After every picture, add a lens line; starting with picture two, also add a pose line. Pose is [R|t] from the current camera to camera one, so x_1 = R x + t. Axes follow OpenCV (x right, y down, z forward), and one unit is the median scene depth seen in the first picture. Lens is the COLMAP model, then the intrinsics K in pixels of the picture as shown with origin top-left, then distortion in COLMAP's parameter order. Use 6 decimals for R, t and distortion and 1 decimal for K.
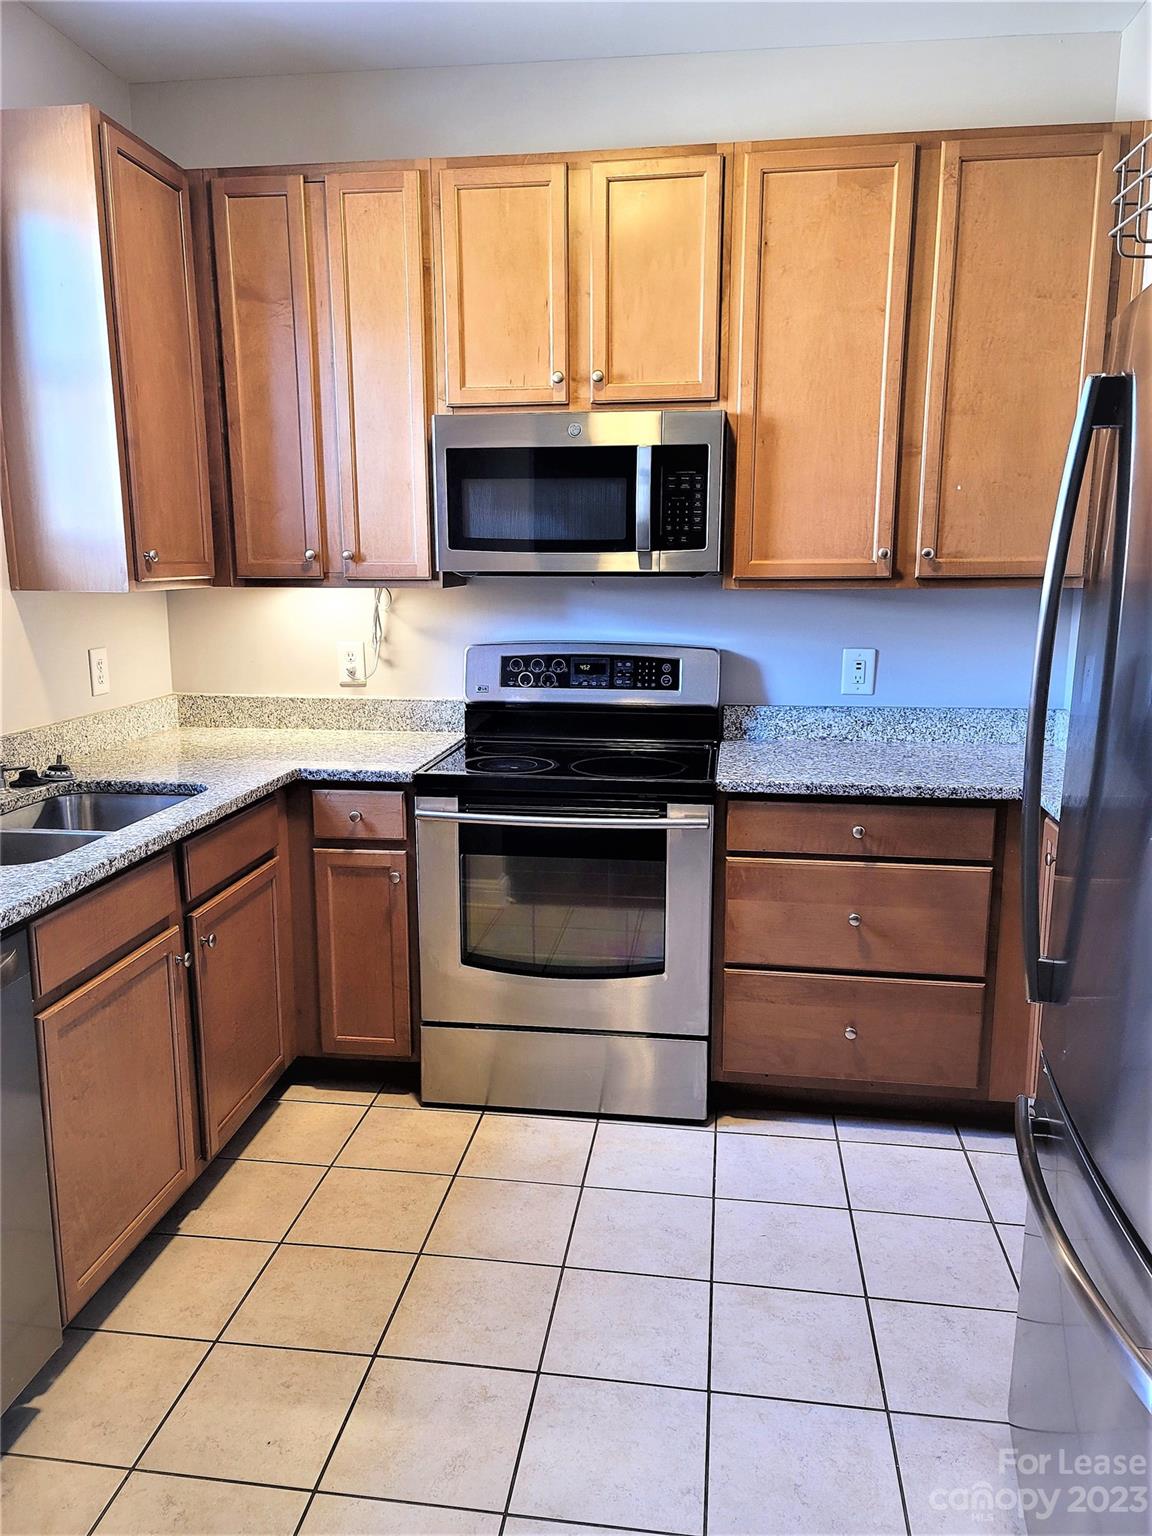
lens RADIAL K [[1113.1, 0, 590.0], [0, 1113.1, 771.7], [0, 0, 1]] dist [0.036314, -0.052335]
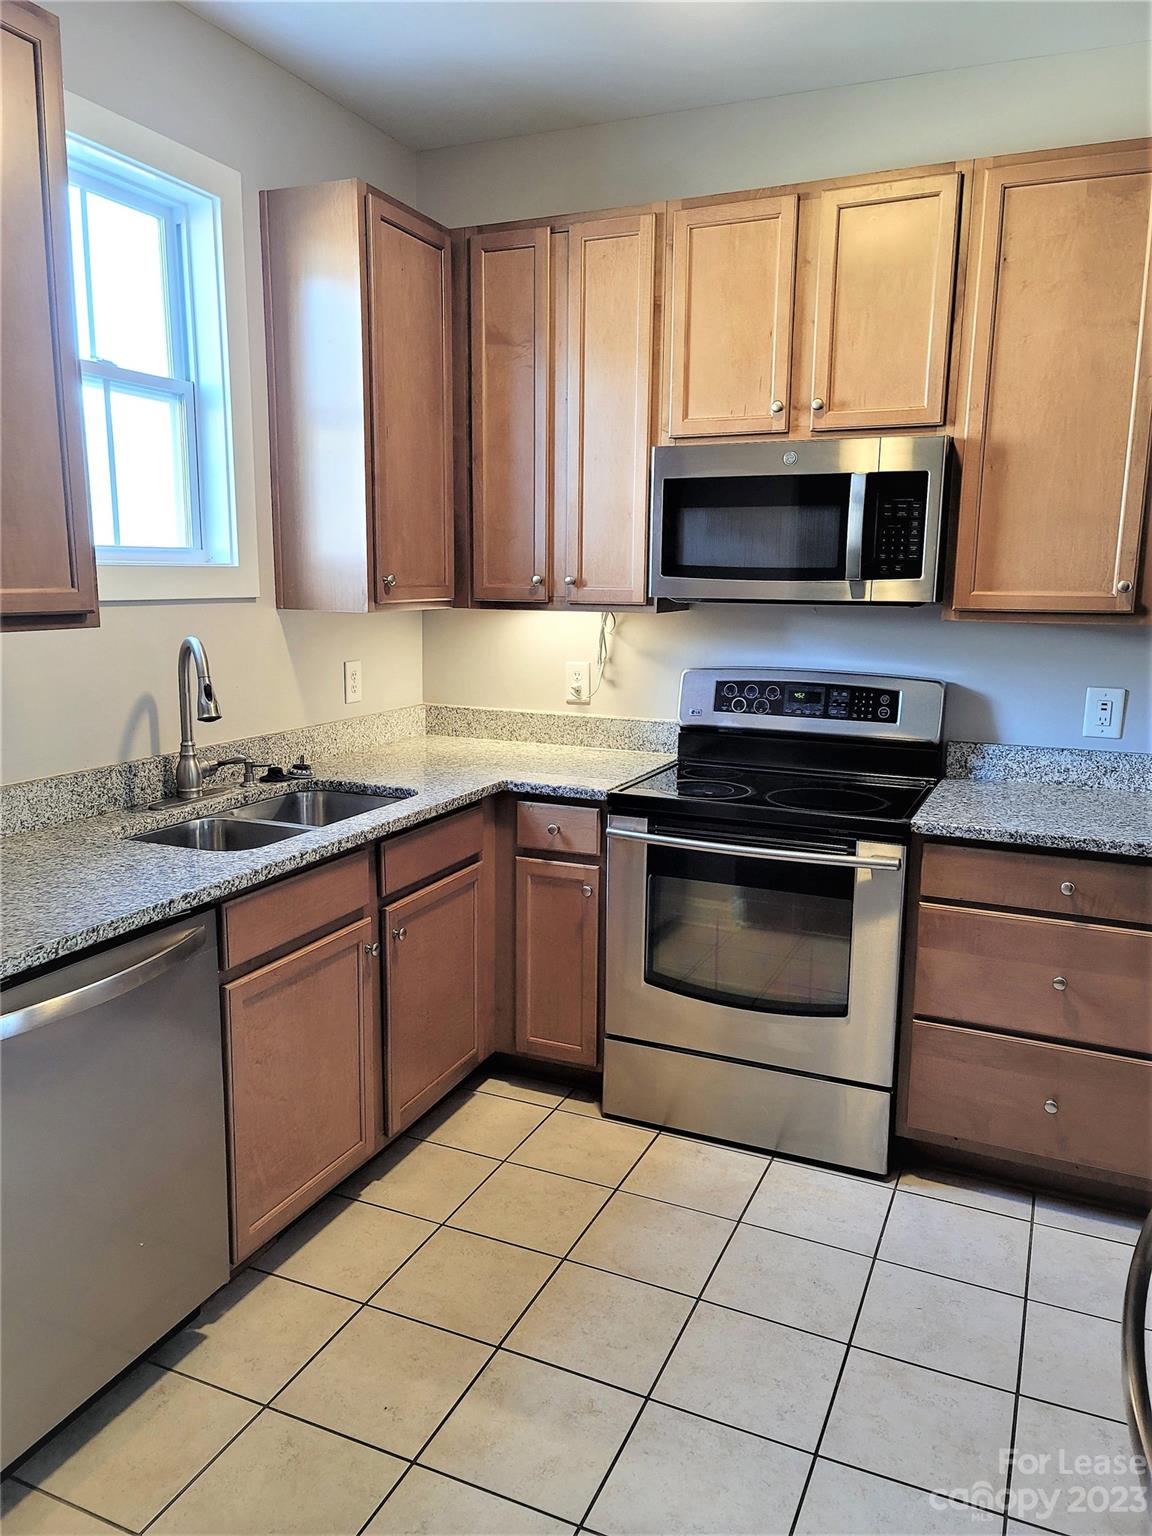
lens RADIAL K [[1113.1, 0, 576.9], [0, 1113.1, 759.6], [0, 0, 1]] dist [0.036314, -0.052335]
pose [[0.958050, 0.057919, -0.280687, 0.100901], [-0.064527, 0.997813, -0.014350, -0.011876], [0.279242, 0.031860, 0.959692, -0.000567]]
